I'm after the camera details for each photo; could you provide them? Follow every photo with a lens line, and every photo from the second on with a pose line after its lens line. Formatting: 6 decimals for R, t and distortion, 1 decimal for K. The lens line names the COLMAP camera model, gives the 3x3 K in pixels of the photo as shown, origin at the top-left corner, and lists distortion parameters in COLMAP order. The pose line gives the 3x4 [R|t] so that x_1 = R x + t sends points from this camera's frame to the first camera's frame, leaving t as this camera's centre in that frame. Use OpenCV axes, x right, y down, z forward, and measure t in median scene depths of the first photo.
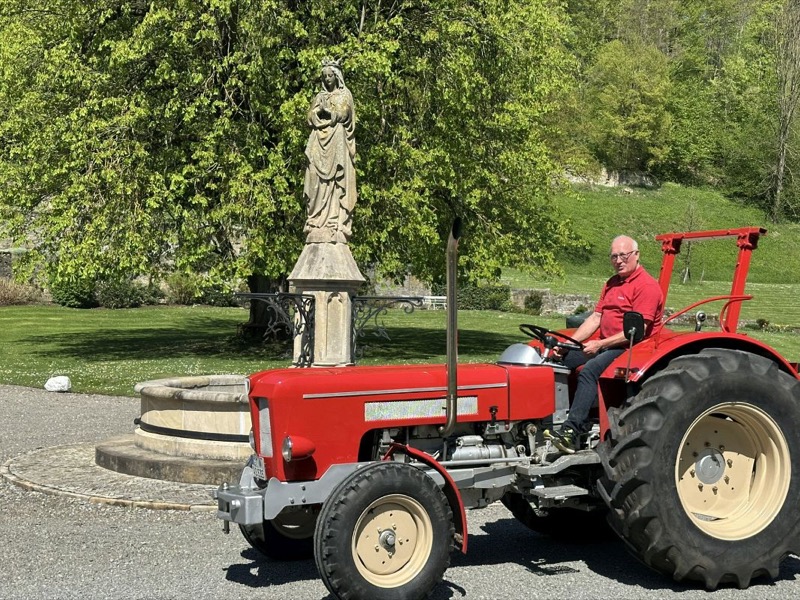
lens RADIAL K [[1294.3, 0, 400.0], [0, 1294.3, 300.0], [0, 0, 1]] dist [0.105714, -0.014871]
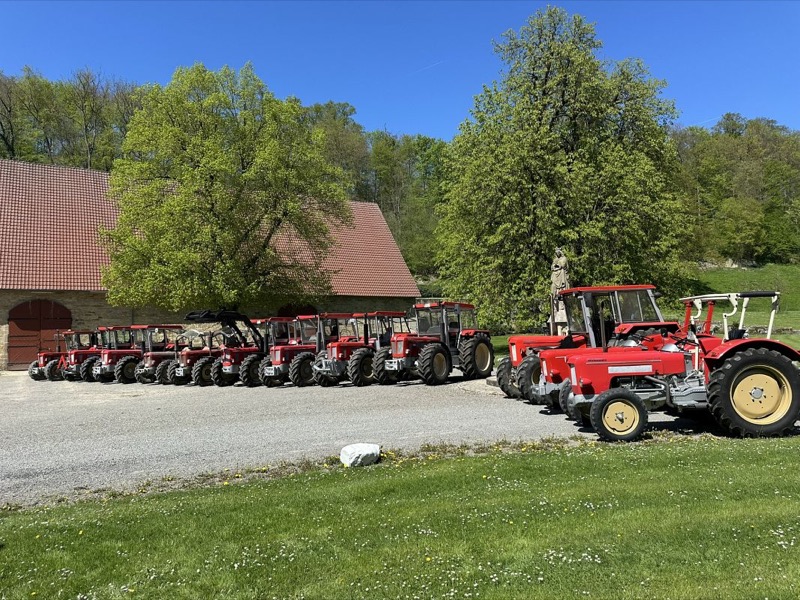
lens RADIAL K [[555.3, 0, 410.0], [0, 555.3, 313.6], [0, 0, 1]] dist [0.155649, -0.186517]
pose [[0.925585, -0.052830, -0.374834, 0.054060], [0.041941, 0.998429, -0.037154, -0.001511], [0.376208, 0.018669, 0.926347, -0.135721]]
